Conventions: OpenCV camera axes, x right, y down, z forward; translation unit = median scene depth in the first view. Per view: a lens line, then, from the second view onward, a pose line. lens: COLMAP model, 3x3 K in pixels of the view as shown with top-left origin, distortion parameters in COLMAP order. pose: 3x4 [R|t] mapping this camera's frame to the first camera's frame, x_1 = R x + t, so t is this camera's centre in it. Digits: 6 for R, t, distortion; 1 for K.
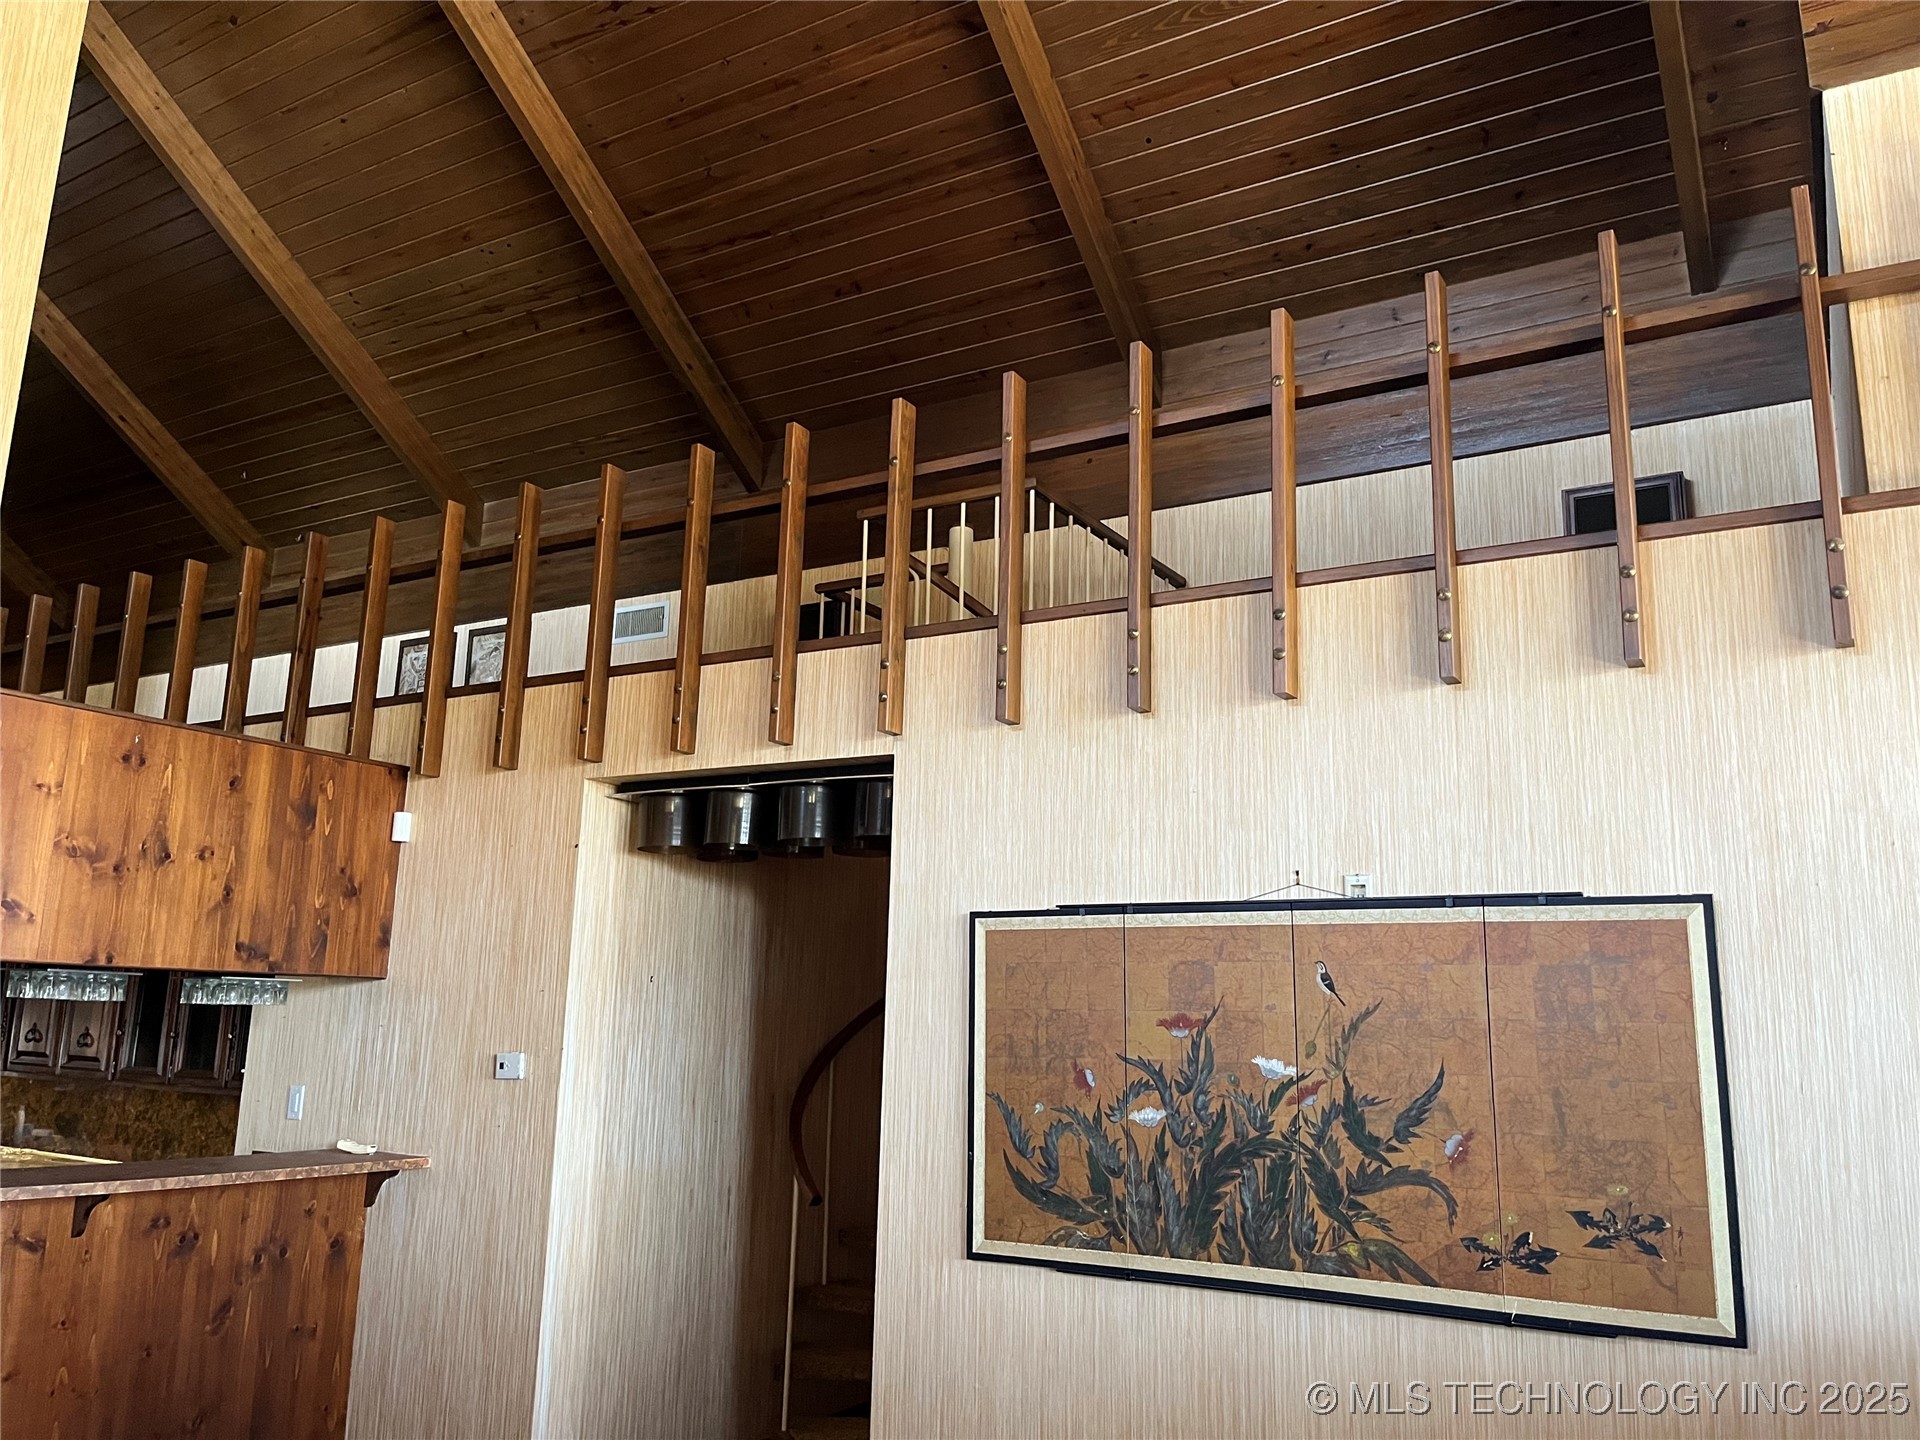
lens RADIAL K [[1444.4, 0, 967.9], [0, 1444.4, 710.5], [0, 0, 1]] dist [0.055737, -0.093334]
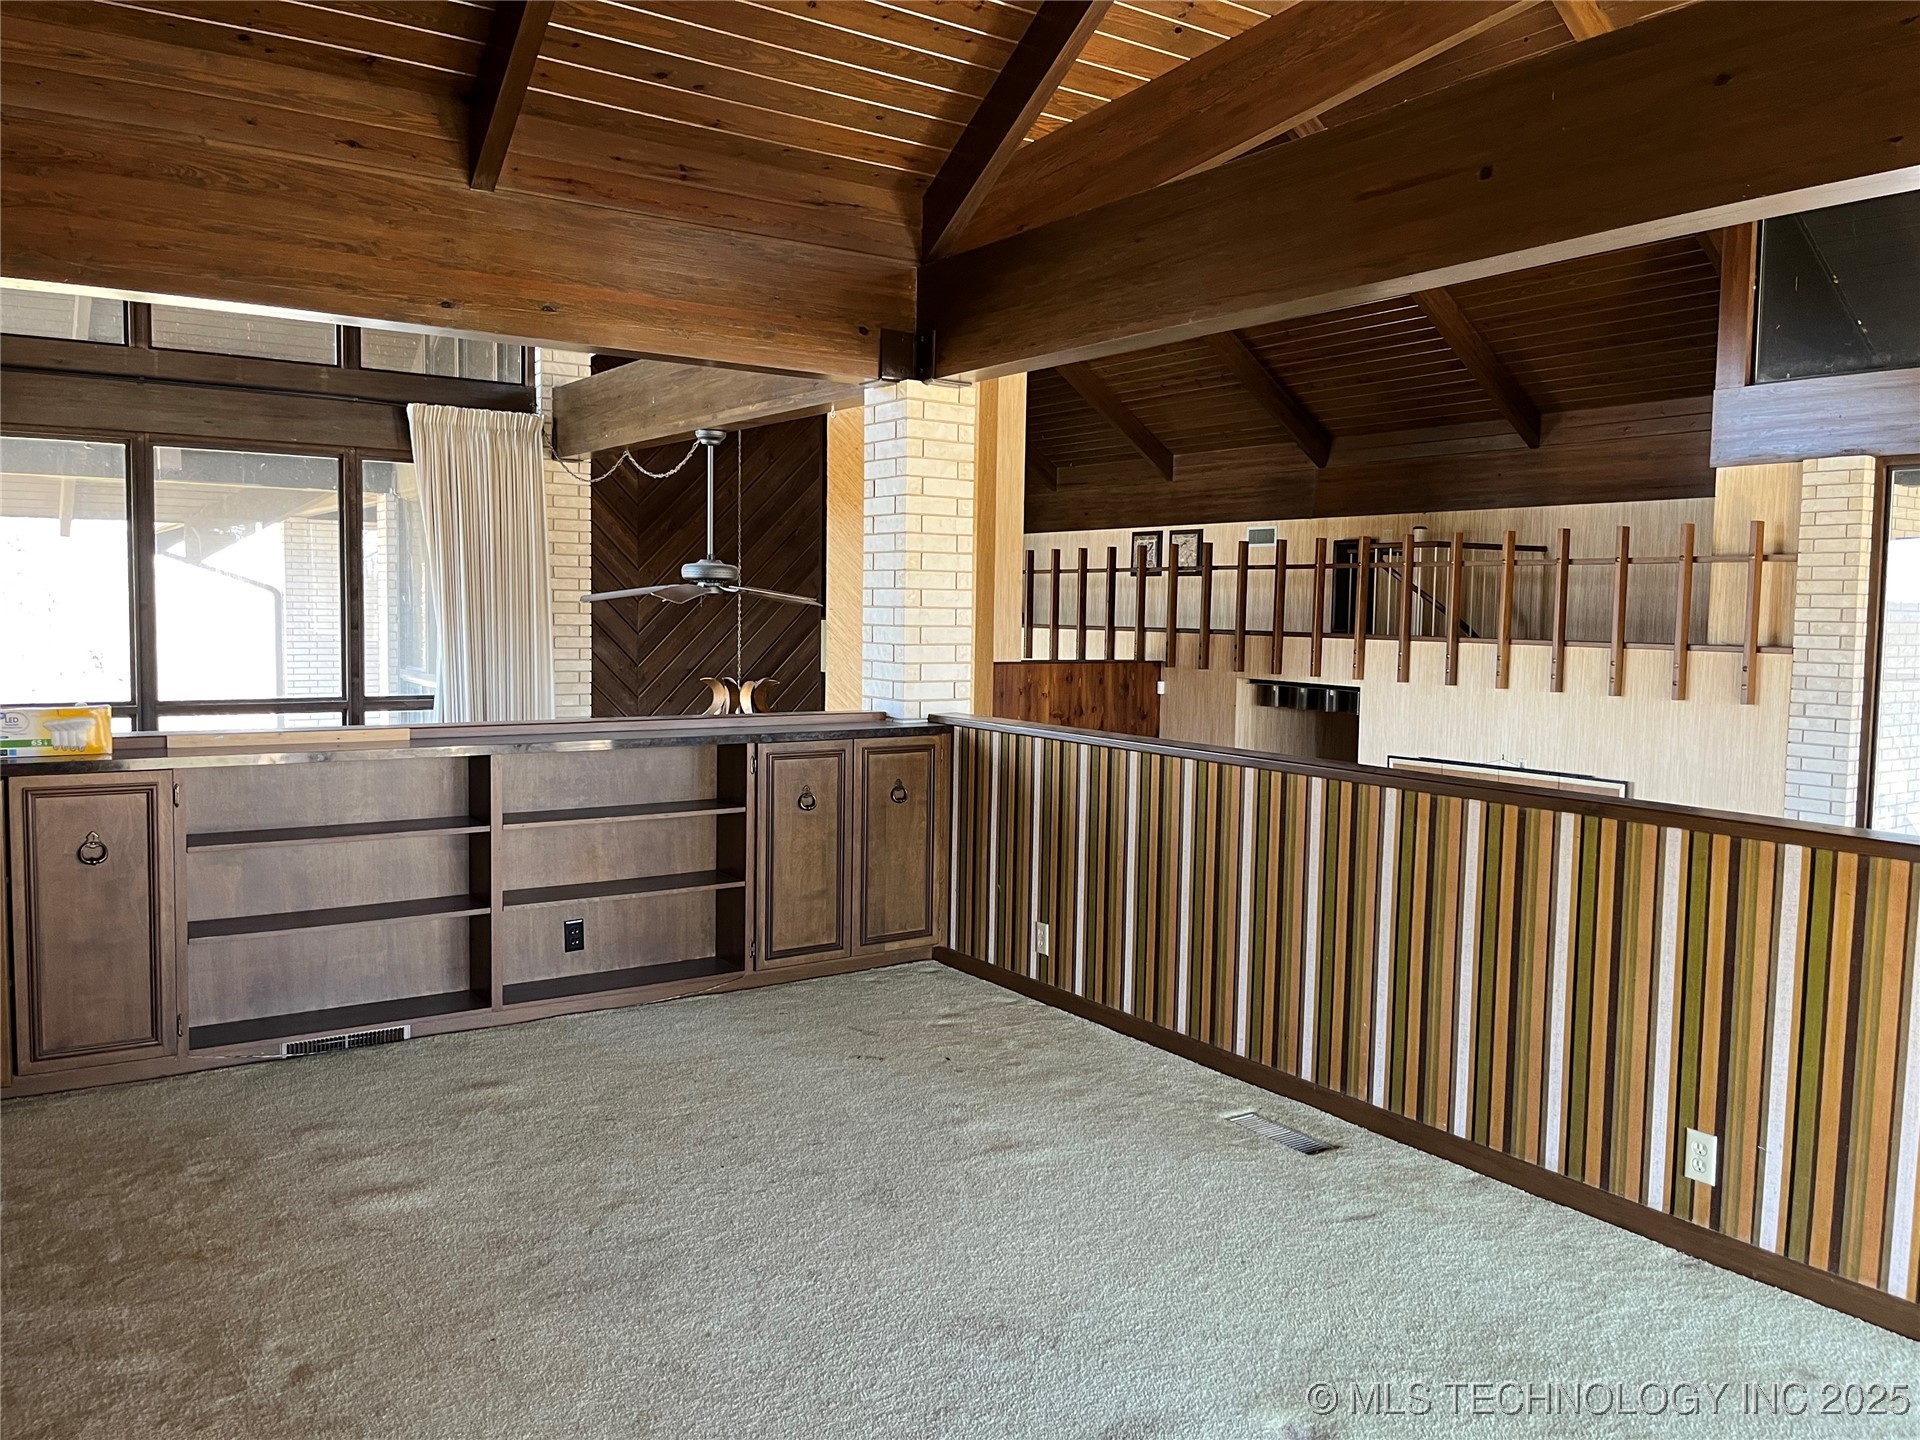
lens RADIAL K [[1444.4, 0, 967.9], [0, 1444.4, 710.5], [0, 0, 1]] dist [0.055737, -0.093334]
pose [[0.905071, 0.022255, -0.424678, 0.362747], [0.091989, 0.964741, 0.246603, -0.555524], [0.415193, -0.262259, 0.871111, -1.328849]]
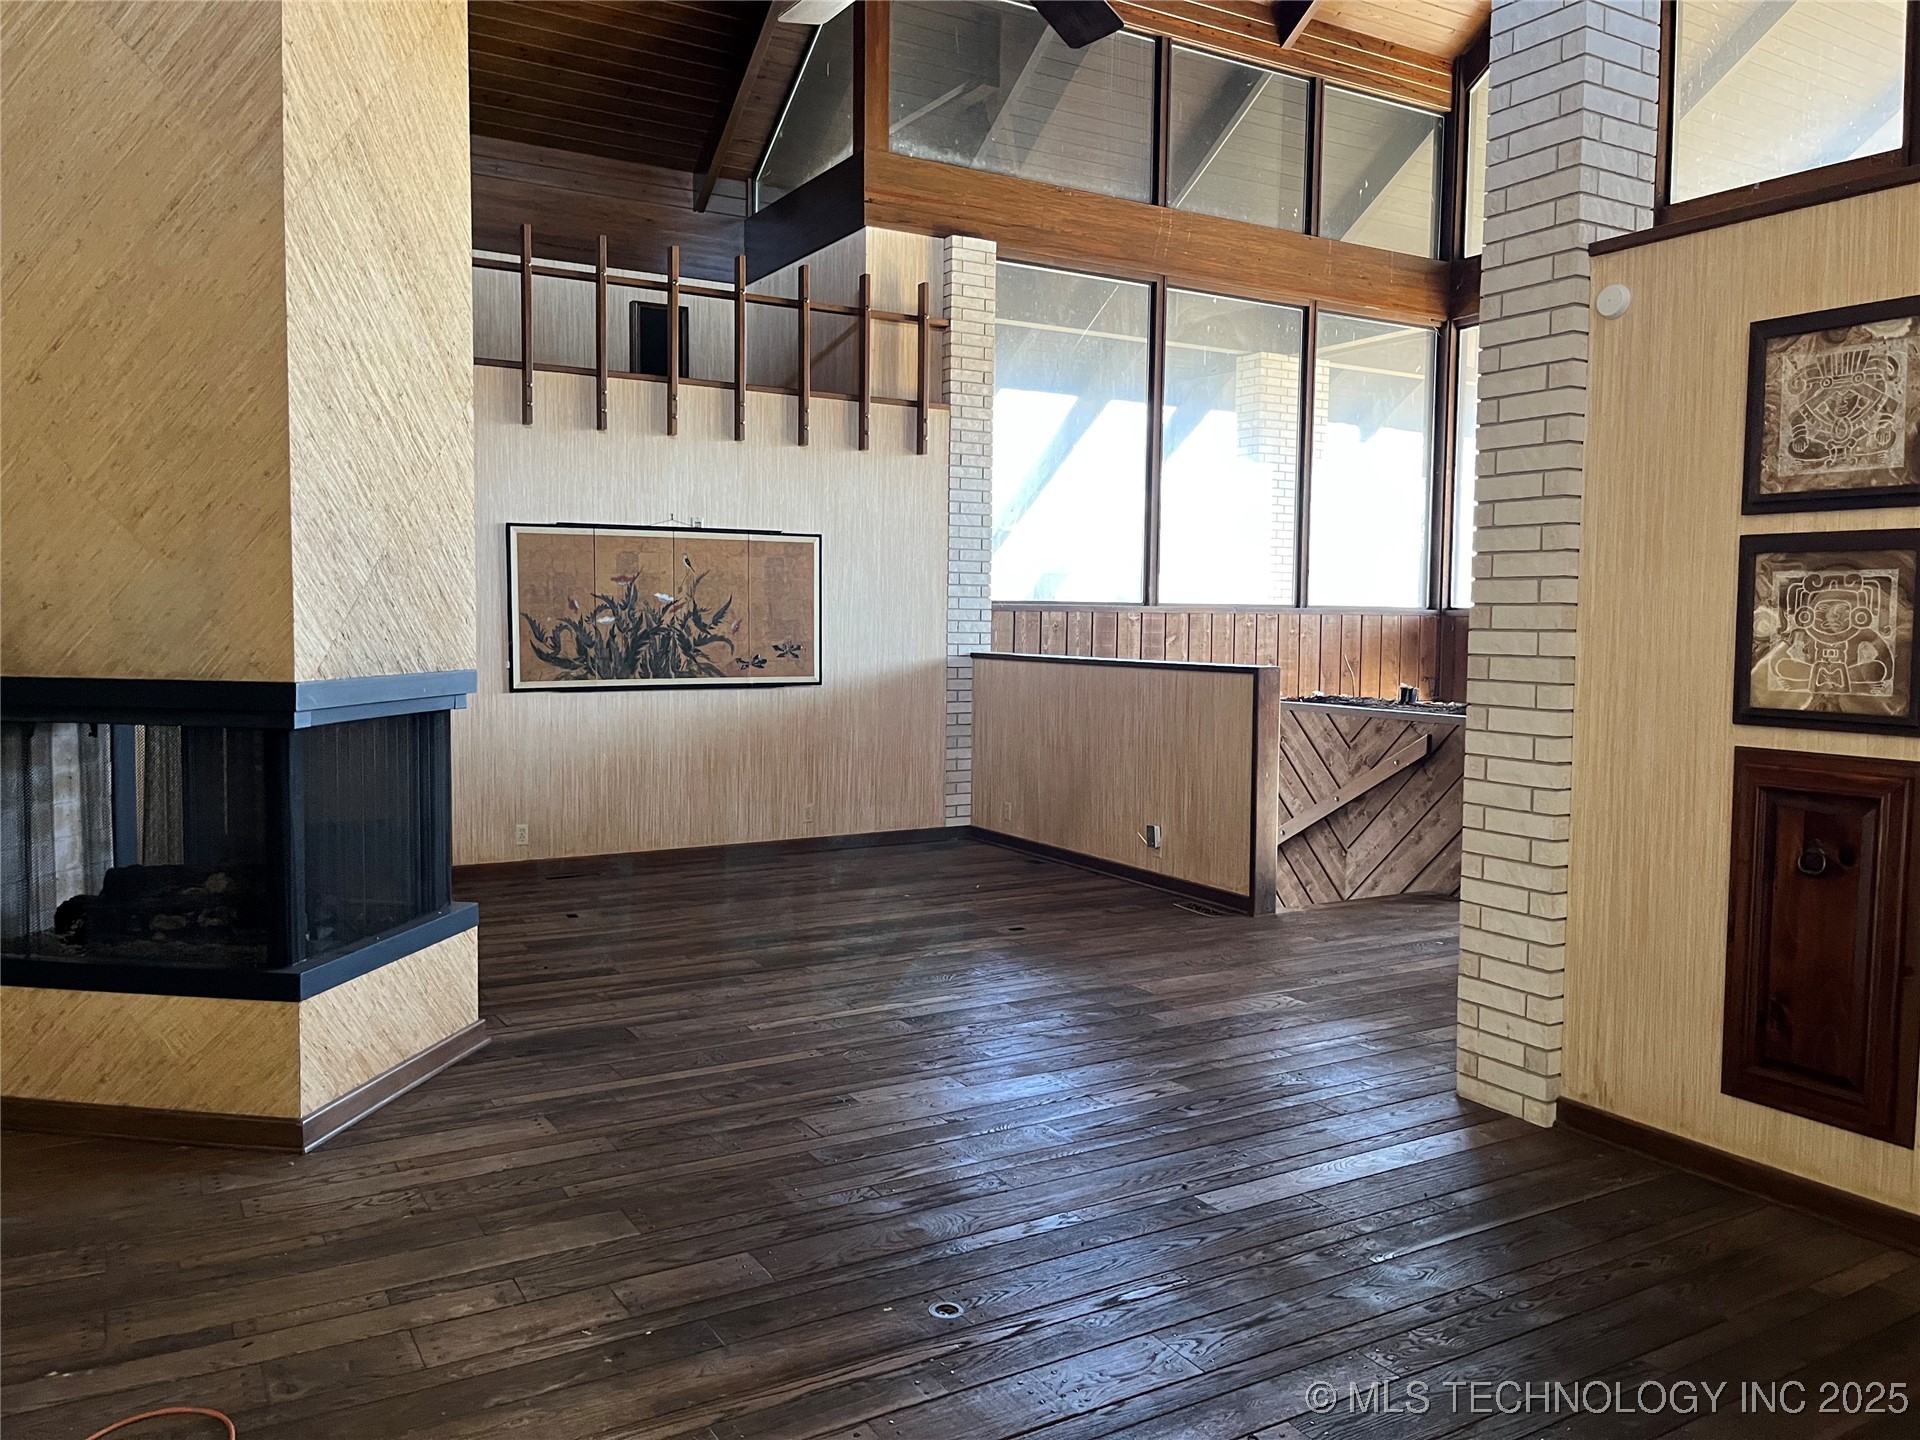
lens RADIAL K [[1444.4, 0, 967.9], [0, 1444.4, 710.5], [0, 0, 1]] dist [0.055737, -0.093334]
pose [[0.487602, -0.076098, 0.869743, -1.204766], [-0.181715, 0.965532, 0.186353, -0.077734], [-0.853946, -0.248912, 0.456967, -0.402127]]
